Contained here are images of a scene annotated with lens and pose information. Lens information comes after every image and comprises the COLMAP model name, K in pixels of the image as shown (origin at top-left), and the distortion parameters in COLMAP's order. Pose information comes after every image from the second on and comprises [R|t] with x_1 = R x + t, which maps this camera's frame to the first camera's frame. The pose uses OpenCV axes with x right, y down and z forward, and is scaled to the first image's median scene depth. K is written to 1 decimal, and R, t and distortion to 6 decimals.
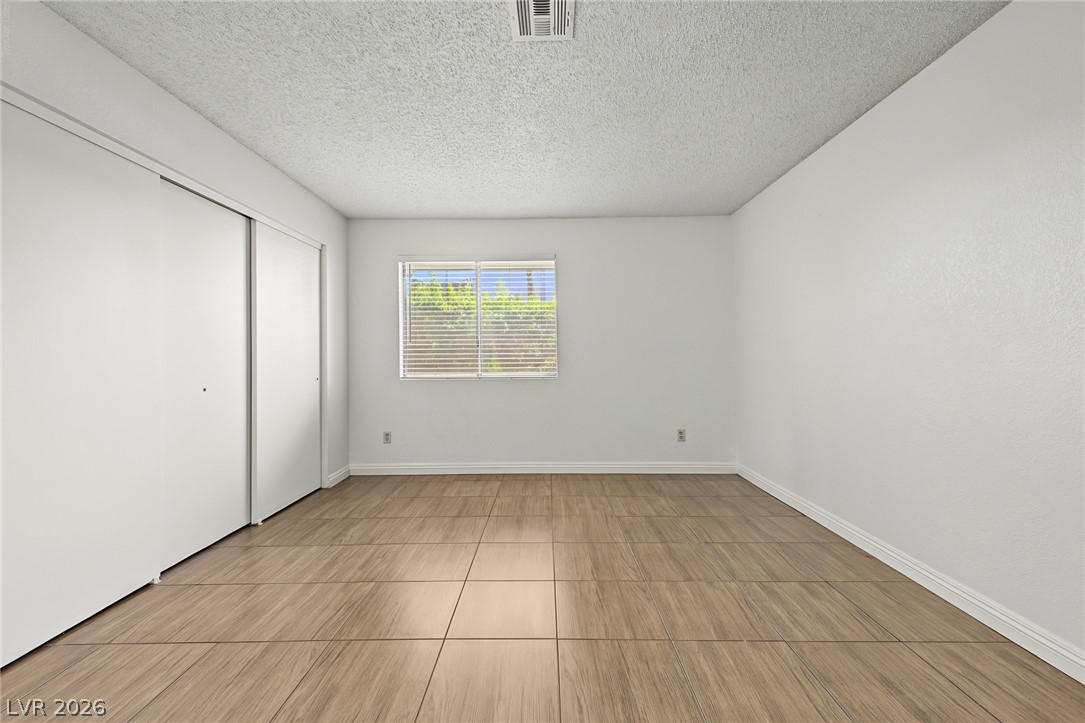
lens RADIAL K [[429.3, 0, 543.1], [0, 429.3, 358.9], [0, 0, 1]] dist [0.018957, -0.004513]
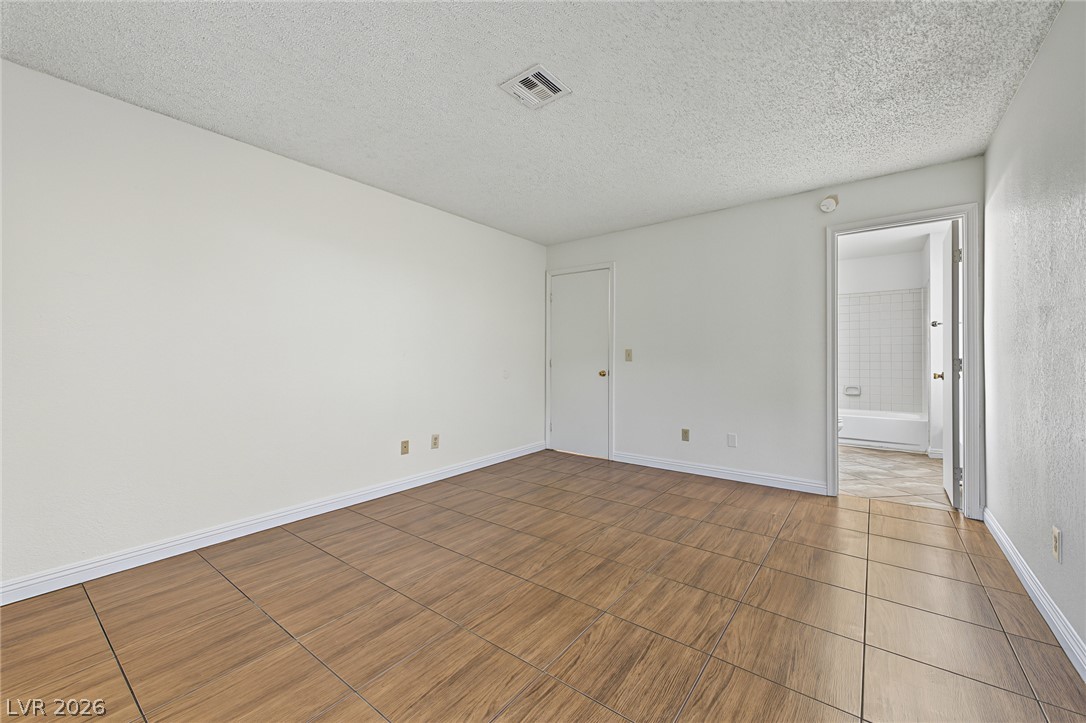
lens RADIAL K [[429.7, 0, 545.2], [0, 429.7, 361.2], [0, 0, 1]] dist [0.018957, -0.004513]
pose [[-0.798940, 0.007056, 0.601369, -0.653619], [0.011161, 0.999933, 0.003095, 0.006032], [-0.601307, 0.009184, -0.798965, 1.664100]]
